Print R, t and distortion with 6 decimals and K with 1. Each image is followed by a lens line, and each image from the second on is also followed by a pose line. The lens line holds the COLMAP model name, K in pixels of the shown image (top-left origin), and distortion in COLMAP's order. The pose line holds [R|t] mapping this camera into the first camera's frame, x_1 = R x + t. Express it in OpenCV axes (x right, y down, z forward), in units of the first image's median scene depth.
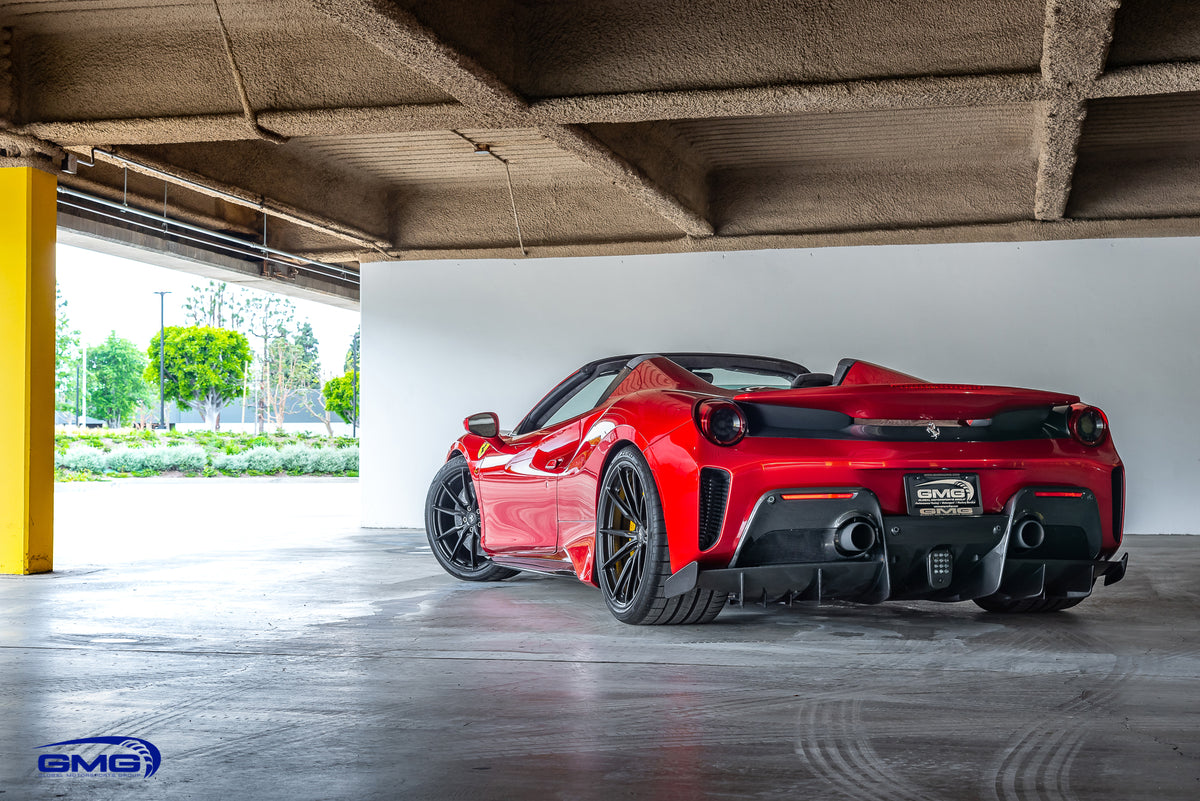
lens RADIAL K [[1958.4, 0, 600.0], [0, 1958.4, 400.5], [0, 0, 1]] dist [0.038263, -0.219300]
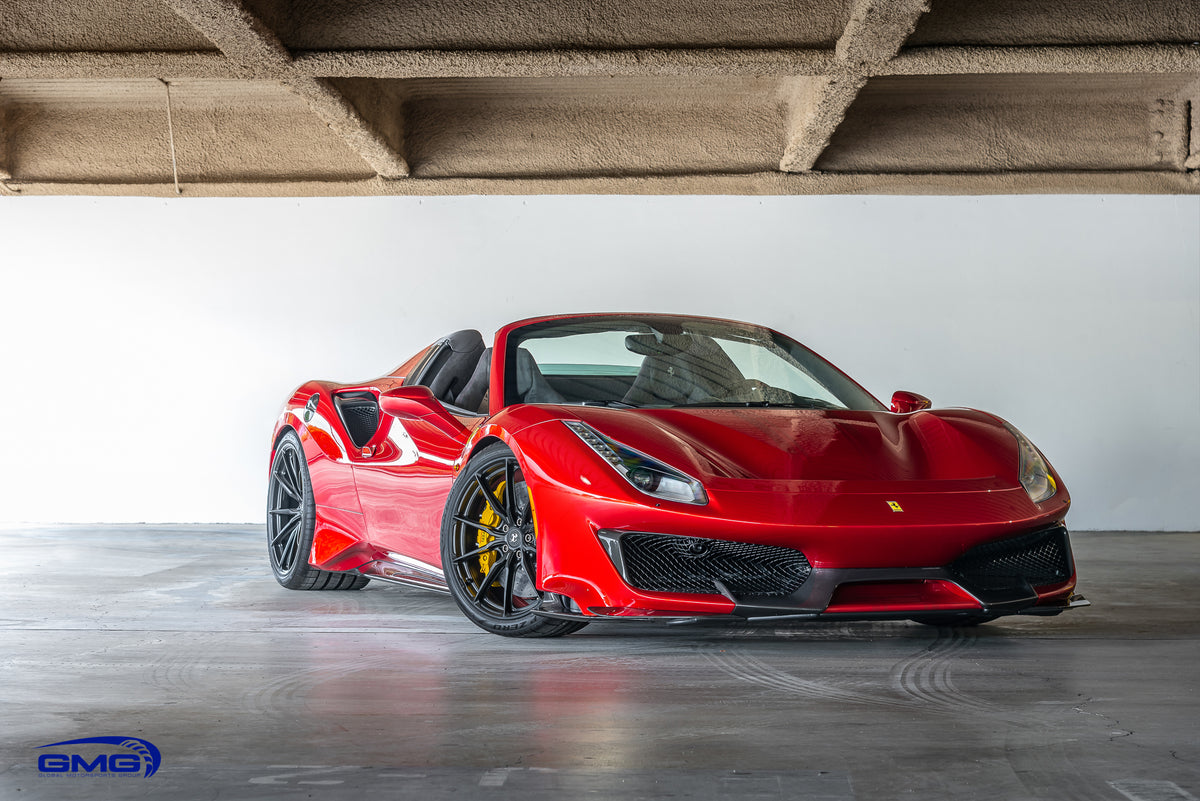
lens RADIAL K [[2909.6, 0, 600.0], [0, 2909.6, 400.5], [0, 0, 1]] dist [-0.031383, 0.604005]
pose [[0.979846, 0.010013, 0.199505, -0.116379], [-0.013557, 0.999774, 0.016403, -0.009783], [-0.199295, -0.018777, 0.979760, -0.262987]]
